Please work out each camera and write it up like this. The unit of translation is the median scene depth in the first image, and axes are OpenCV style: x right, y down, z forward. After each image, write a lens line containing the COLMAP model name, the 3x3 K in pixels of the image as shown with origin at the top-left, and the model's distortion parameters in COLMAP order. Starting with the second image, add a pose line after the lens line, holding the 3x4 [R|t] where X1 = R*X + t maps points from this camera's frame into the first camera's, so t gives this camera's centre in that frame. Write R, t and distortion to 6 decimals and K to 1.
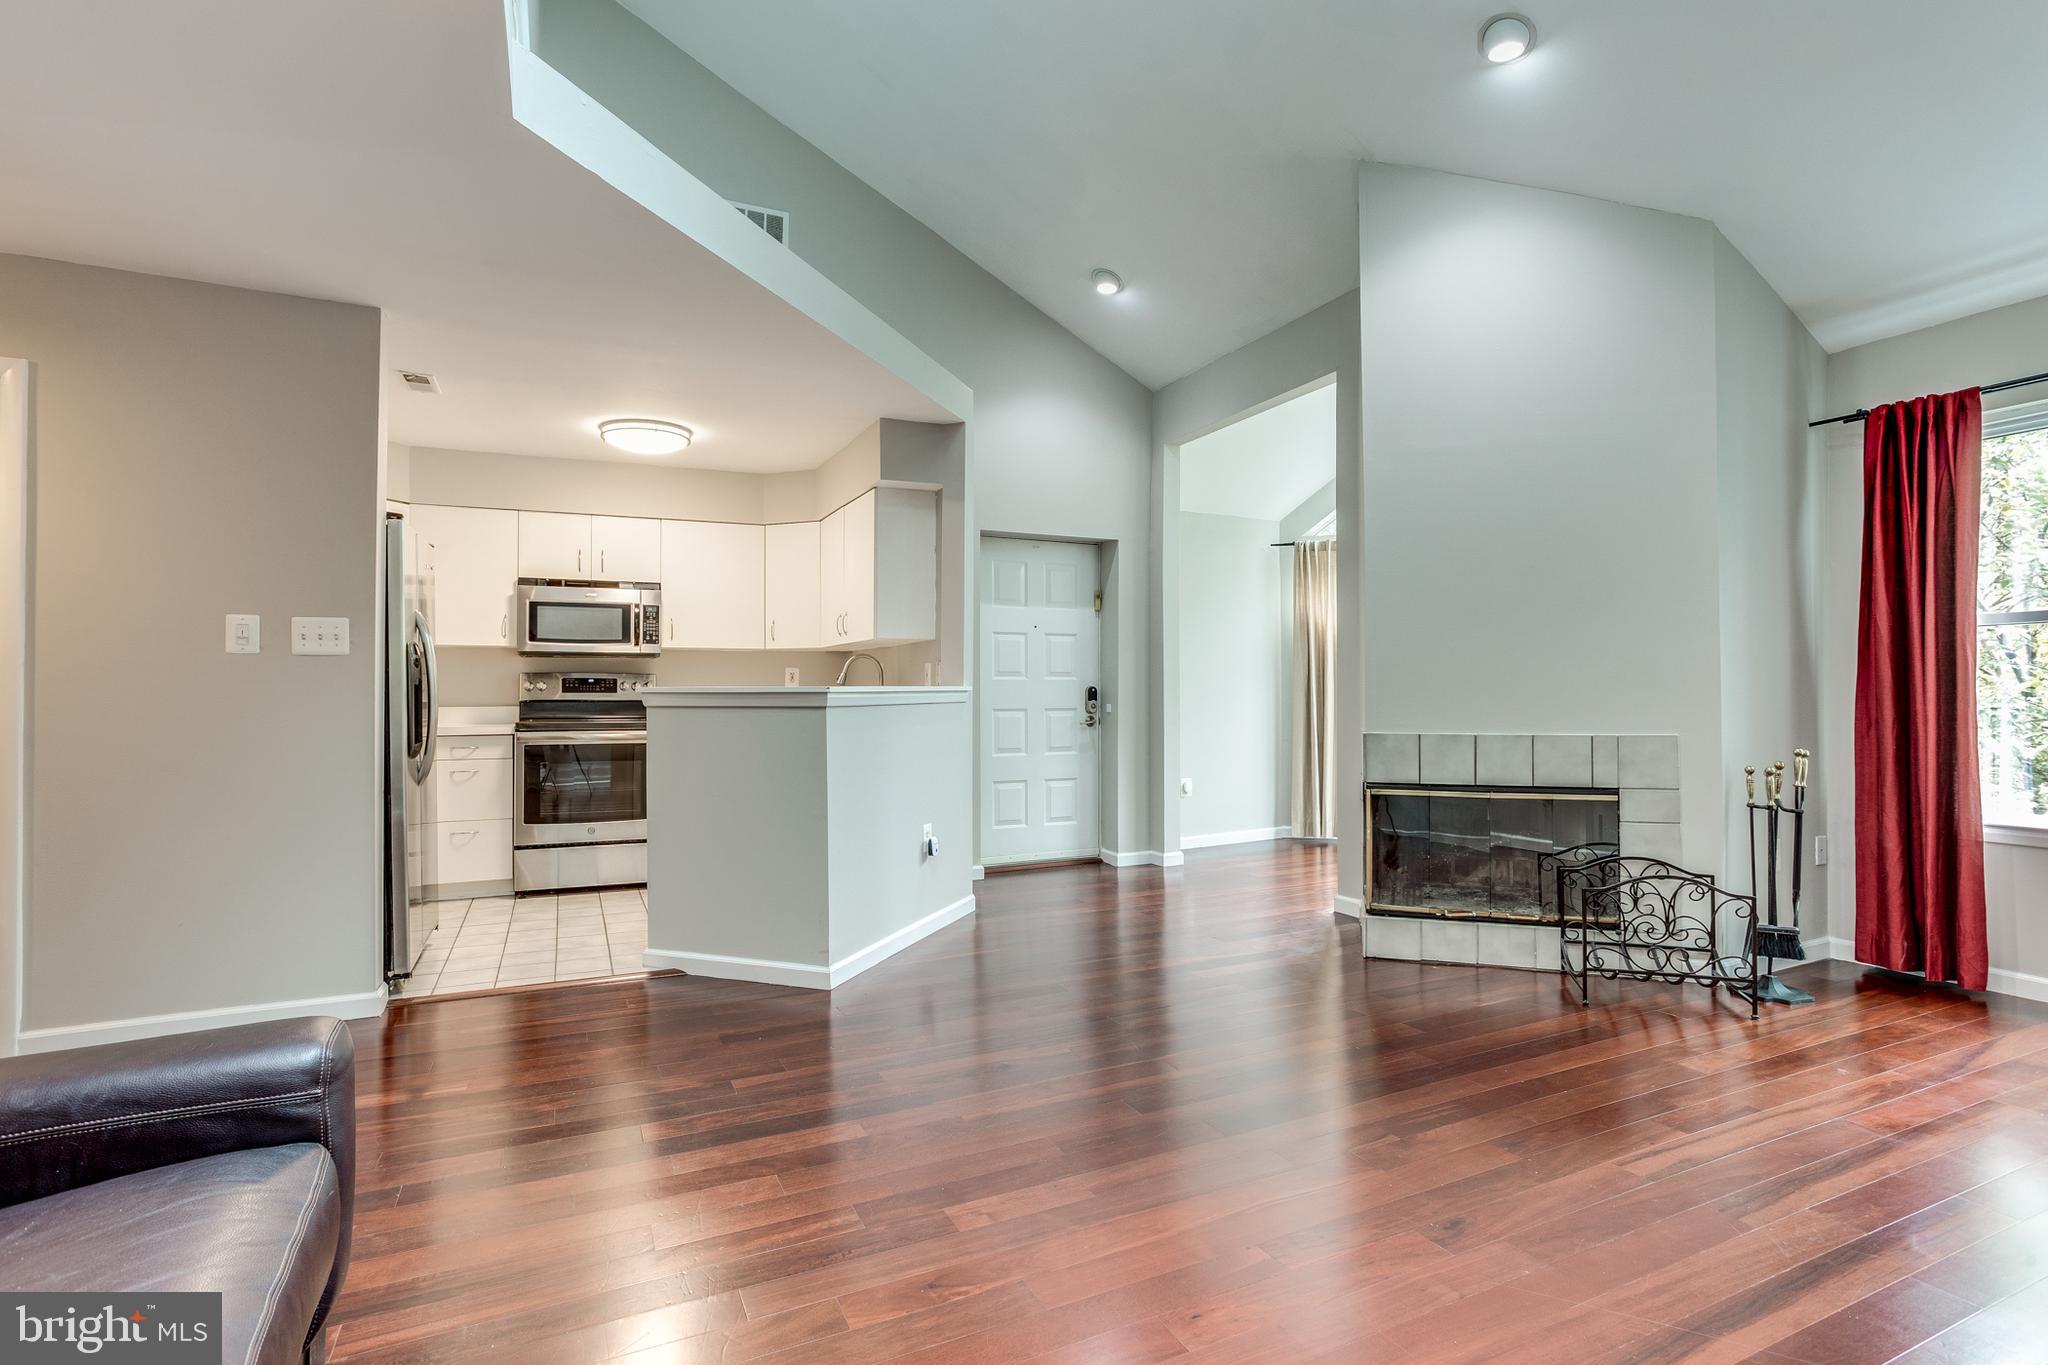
lens RADIAL K [[987.3, 0, 1024.0], [0, 987.3, 682.5], [0, 0, 1]] dist [-0.001642, 0.000228]
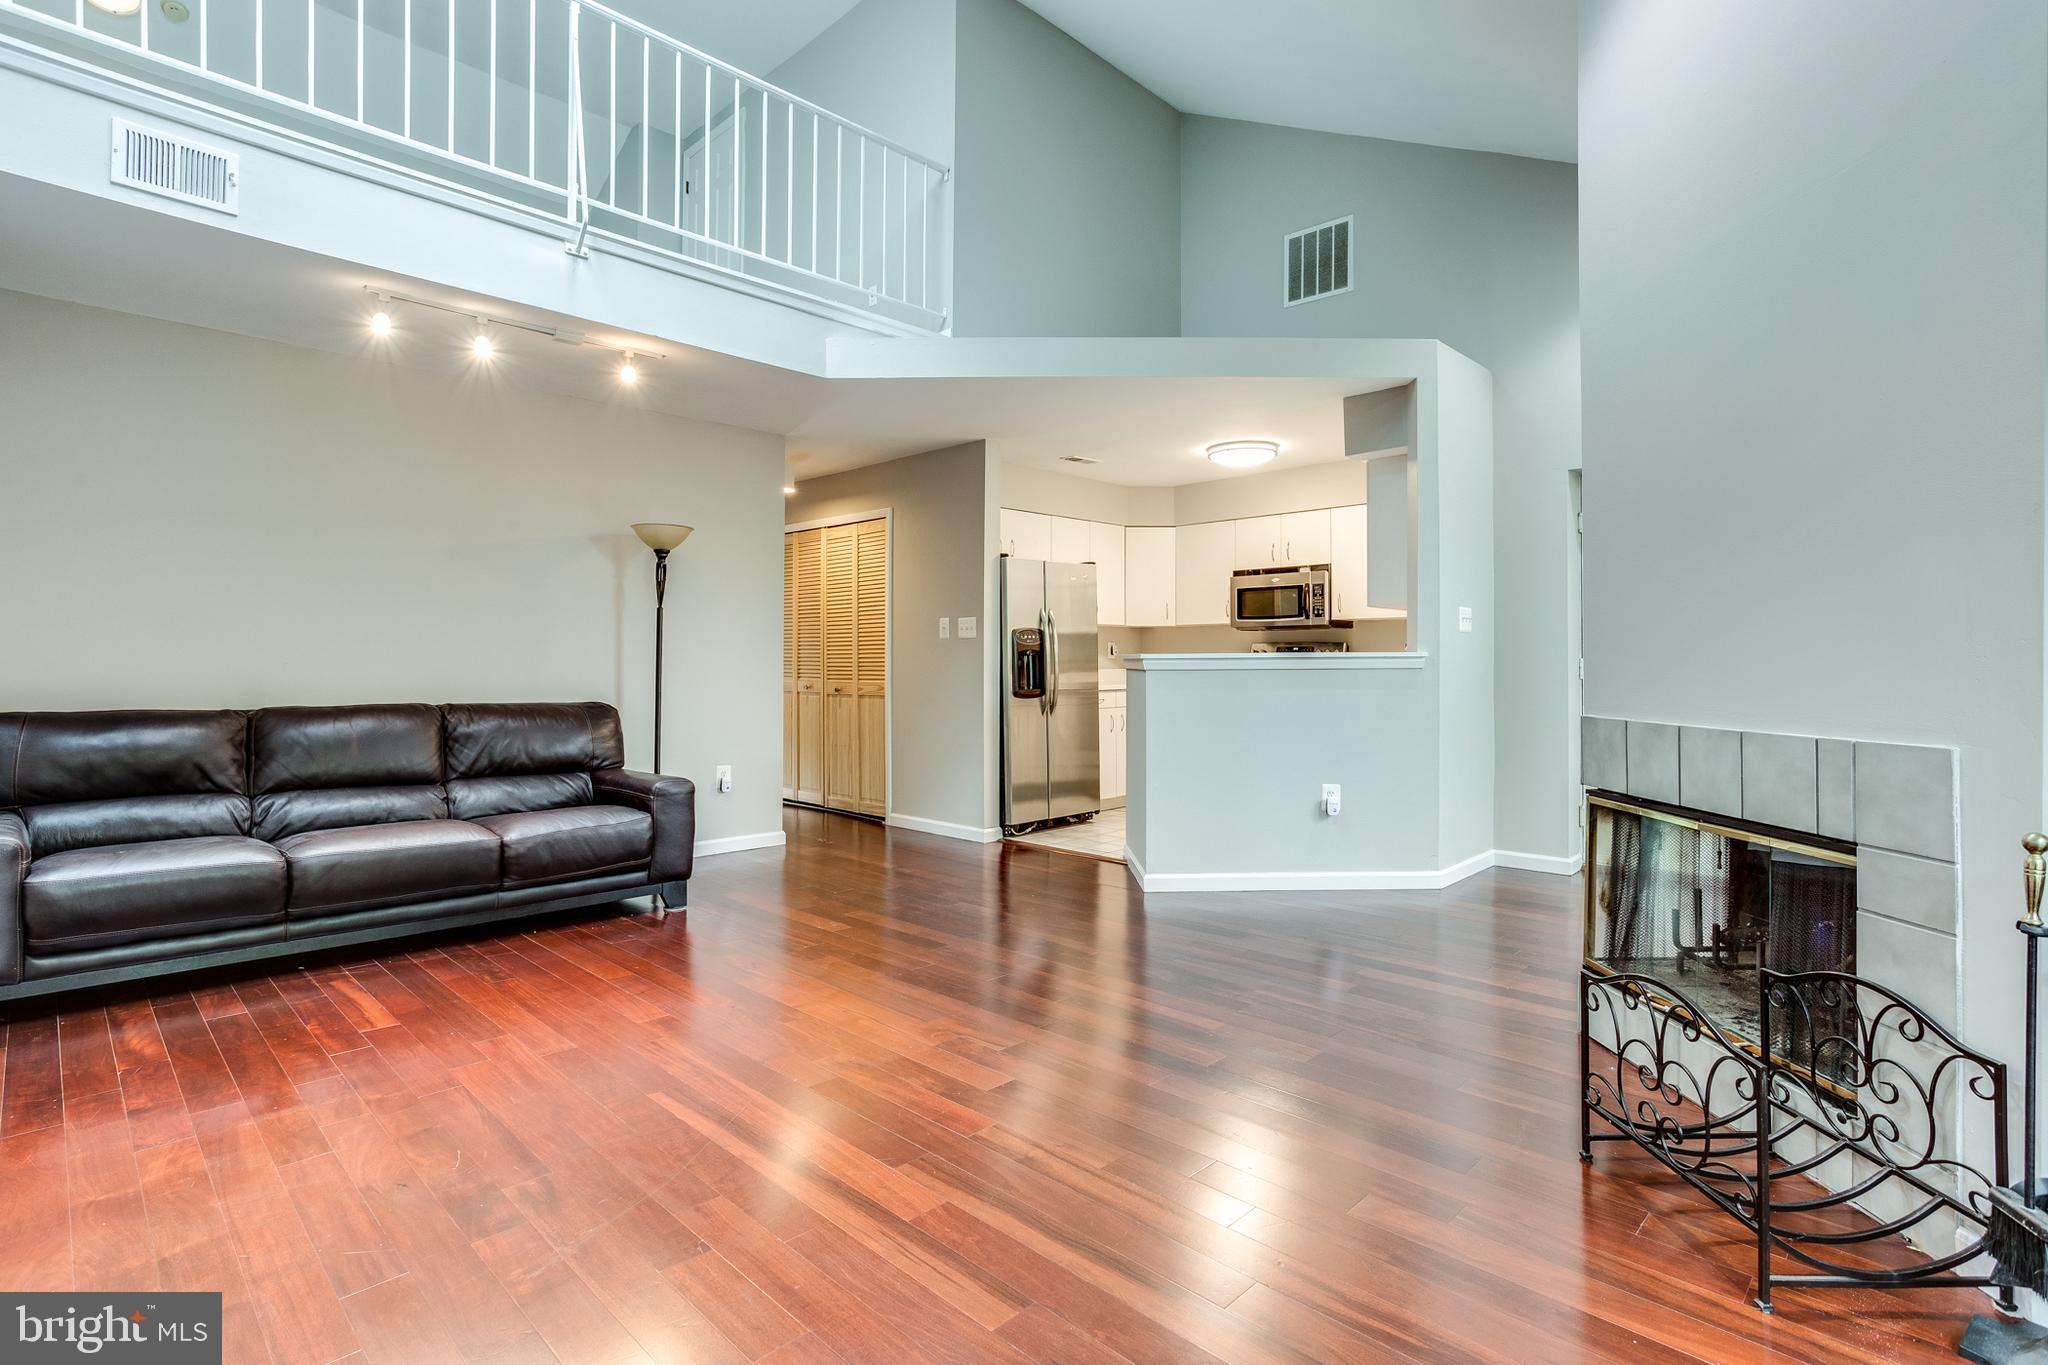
lens RADIAL K [[987.3, 0, 1024.0], [0, 987.3, 682.5], [0, 0, 1]] dist [-0.001642, 0.000228]
pose [[0.346237, 0.022272, -0.937883, 0.609129], [0.009052, 0.999592, 0.027079, 0.003326], [0.938103, -0.017866, 0.345894, 0.270728]]
